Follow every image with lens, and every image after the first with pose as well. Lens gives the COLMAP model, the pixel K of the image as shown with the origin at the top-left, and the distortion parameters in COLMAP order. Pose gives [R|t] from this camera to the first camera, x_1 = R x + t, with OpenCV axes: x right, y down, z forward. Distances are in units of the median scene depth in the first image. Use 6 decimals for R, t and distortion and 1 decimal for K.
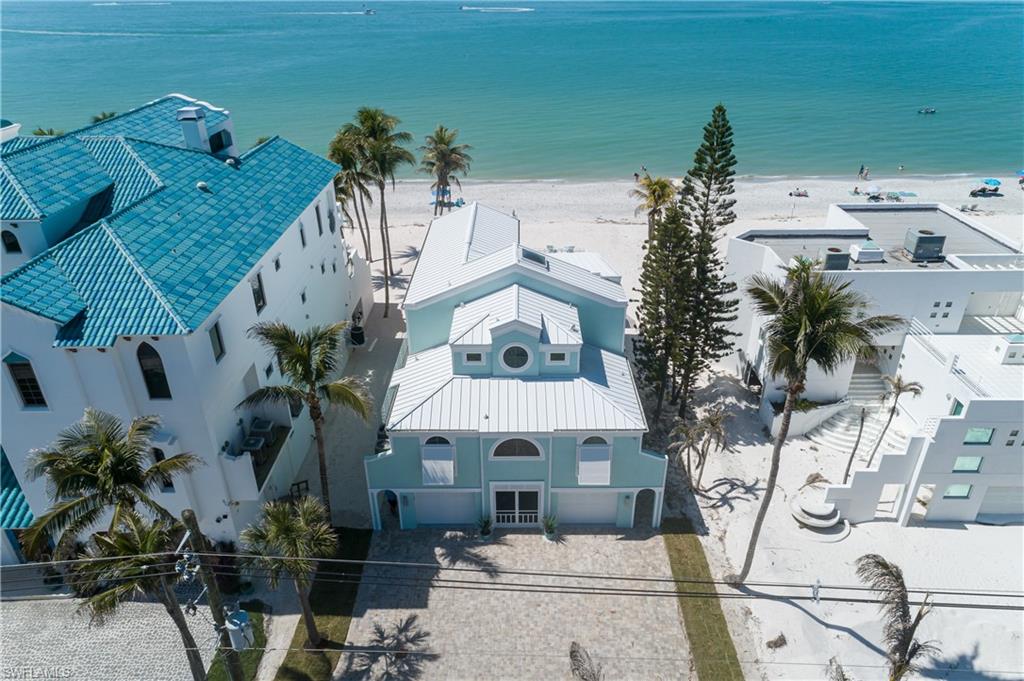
lens RADIAL K [[691.0, 0, 512.0], [0, 691.0, 340.5], [0, 0, 1]] dist [0.026456, 0.001010]
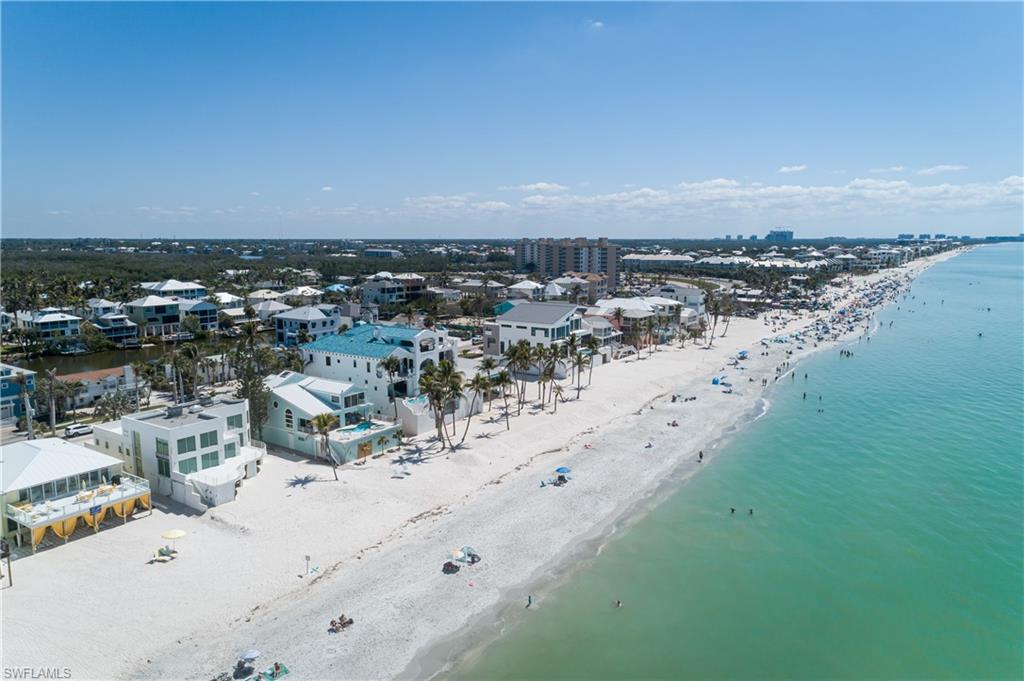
lens RADIAL K [[691.0, 0, 512.0], [0, 691.0, 340.5], [0, 0, 1]] dist [0.026456, 0.001010]
pose [[-0.551668, 0.128078, -0.824171, 2.329719], [-0.393133, 0.831559, 0.392373, -2.149466], [0.735601, 0.540469, -0.408393, 3.328882]]
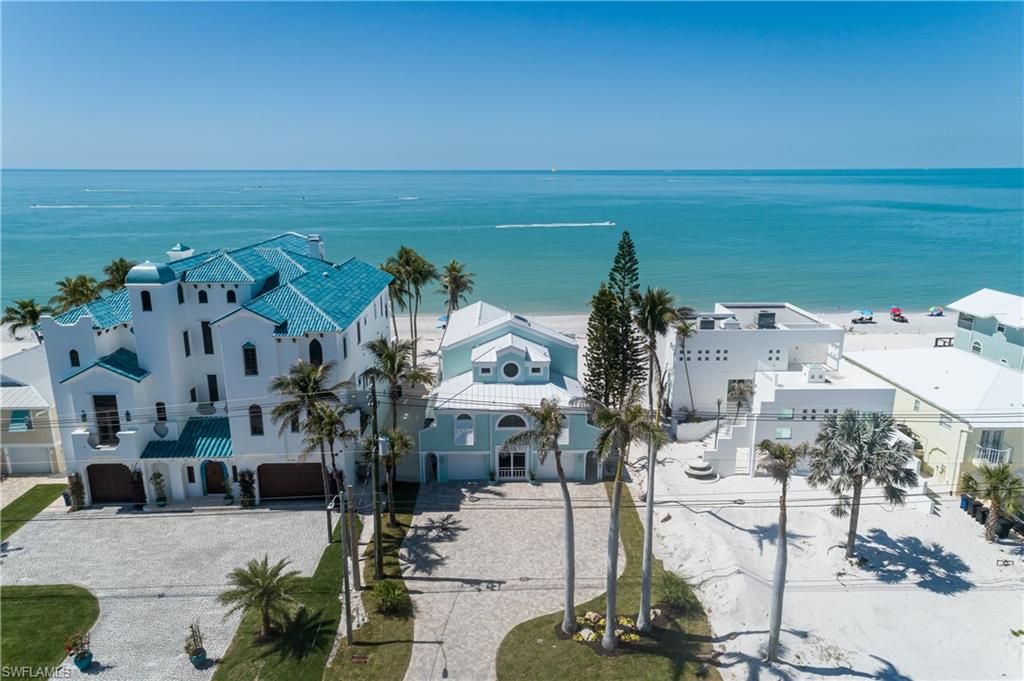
lens RADIAL K [[691.0, 0, 512.0], [0, 691.0, 340.5], [0, 0, 1]] dist [0.026456, 0.001010]
pose [[0.999677, -0.000862, 0.025395, -0.033833], [0.006934, 0.970749, -0.239998, 0.350517], [-0.024446, 0.240097, 0.970441, -0.628959]]
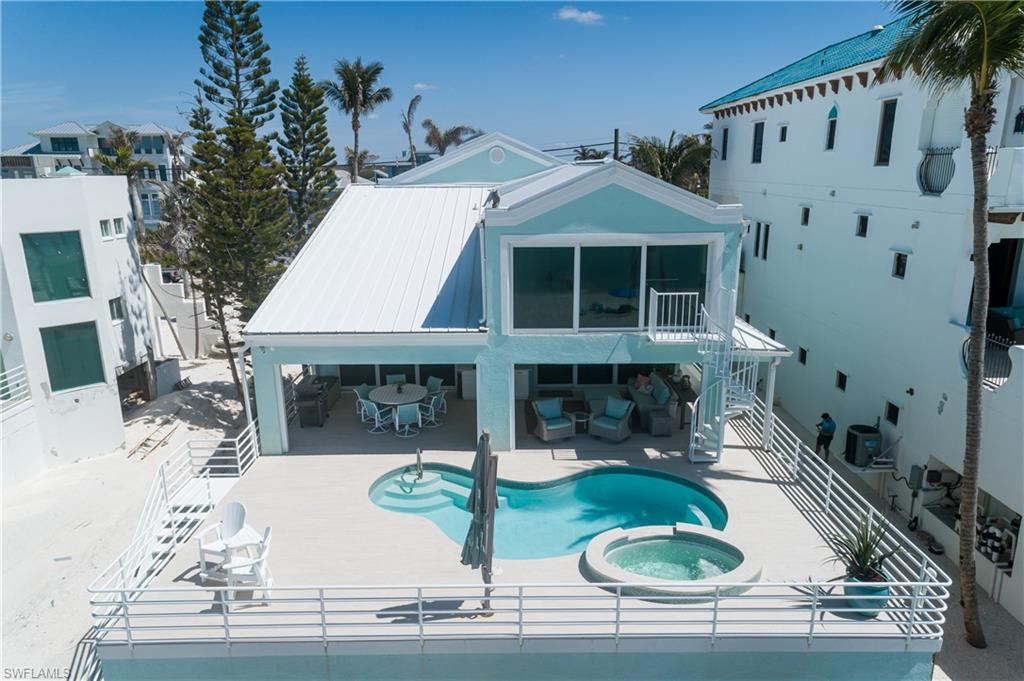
lens RADIAL K [[691.0, 0, 512.0], [0, 691.0, 340.5], [0, 0, 1]] dist [0.026456, 0.001010]
pose [[-0.999882, 0.009982, -0.011703, -0.004408], [-0.000484, 0.740026, 0.672578, -0.511484], [0.015374, 0.672504, -0.739934, 1.862988]]
